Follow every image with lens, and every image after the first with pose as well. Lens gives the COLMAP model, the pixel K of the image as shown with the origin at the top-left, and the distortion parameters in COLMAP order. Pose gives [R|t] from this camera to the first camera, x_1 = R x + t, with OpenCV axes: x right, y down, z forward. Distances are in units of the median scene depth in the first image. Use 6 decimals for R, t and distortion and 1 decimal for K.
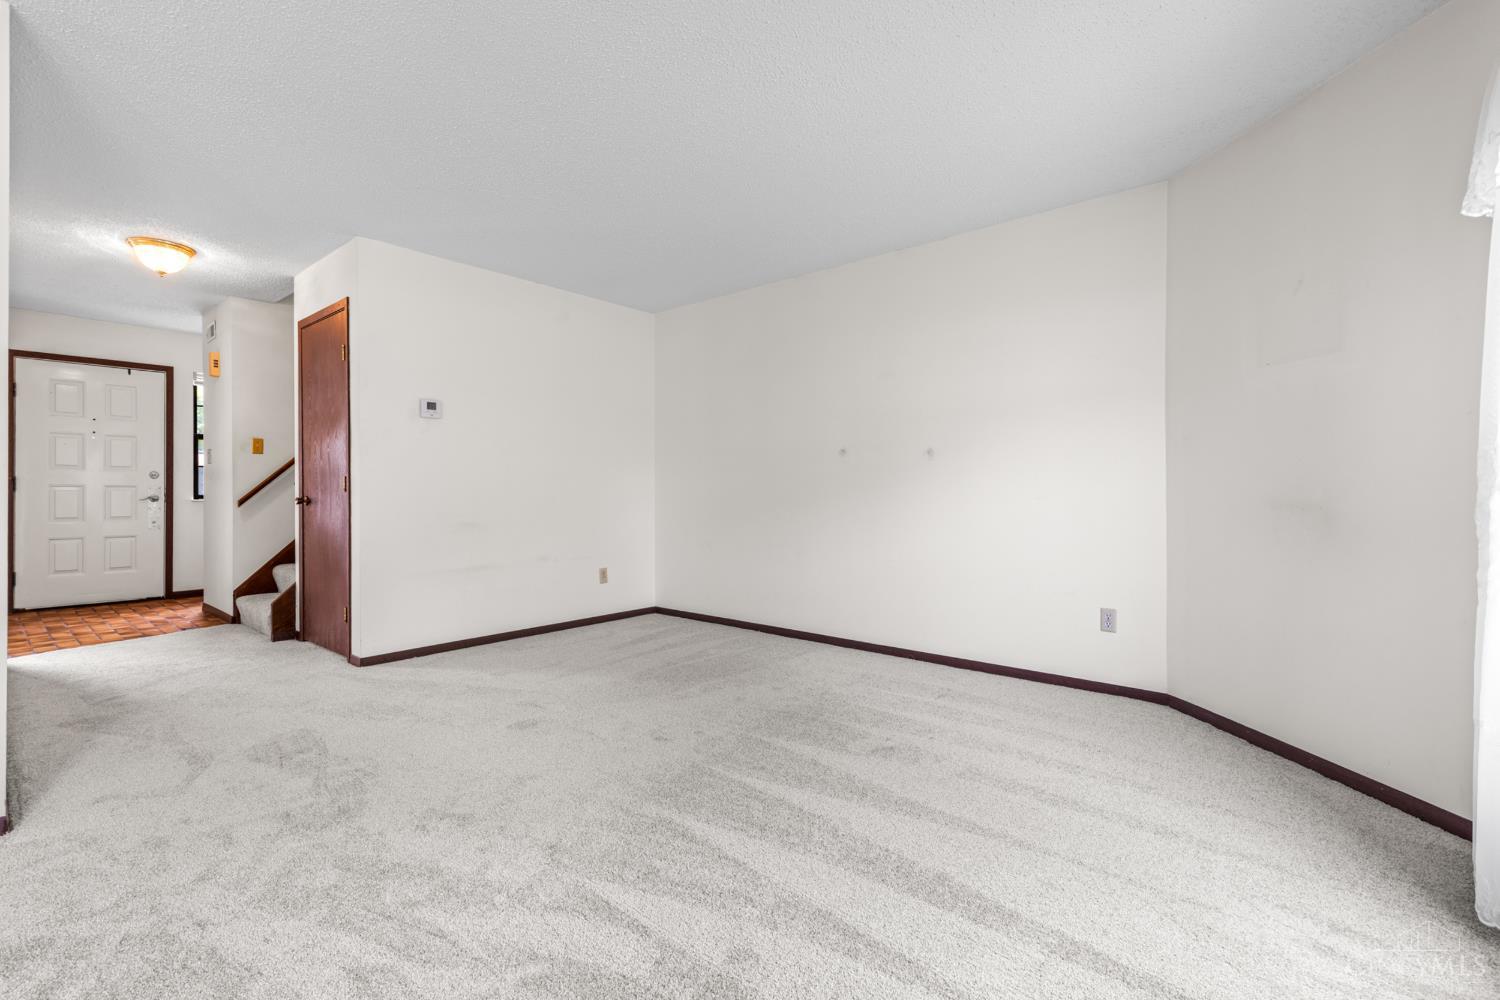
lens RADIAL K [[668.4, 0, 748.5], [0, 668.4, 497.5], [0, 0, 1]] dist [-0.000257, -0.000417]
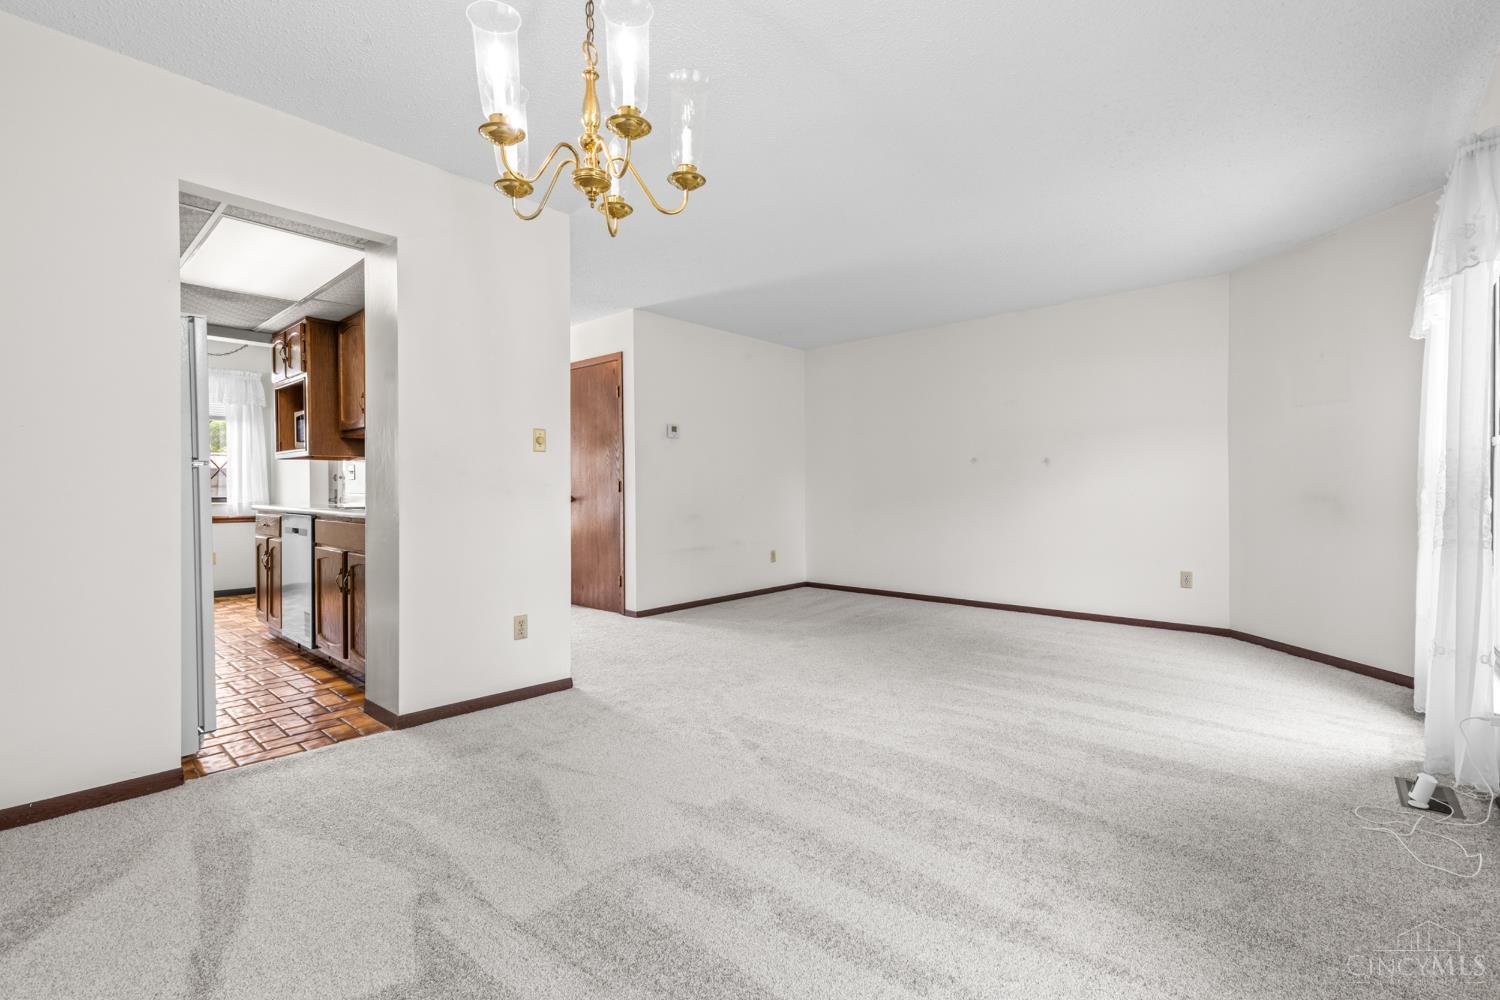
lens RADIAL K [[668.4, 0, 750.5], [0, 668.4, 497.3], [0, 0, 1]] dist [-0.000257, -0.000417]
pose [[0.999723, -0.004248, -0.023138, -0.335859], [0.004278, 0.999990, 0.001257, 0.001645], [0.023132, -0.001356, 0.999732, -0.419779]]
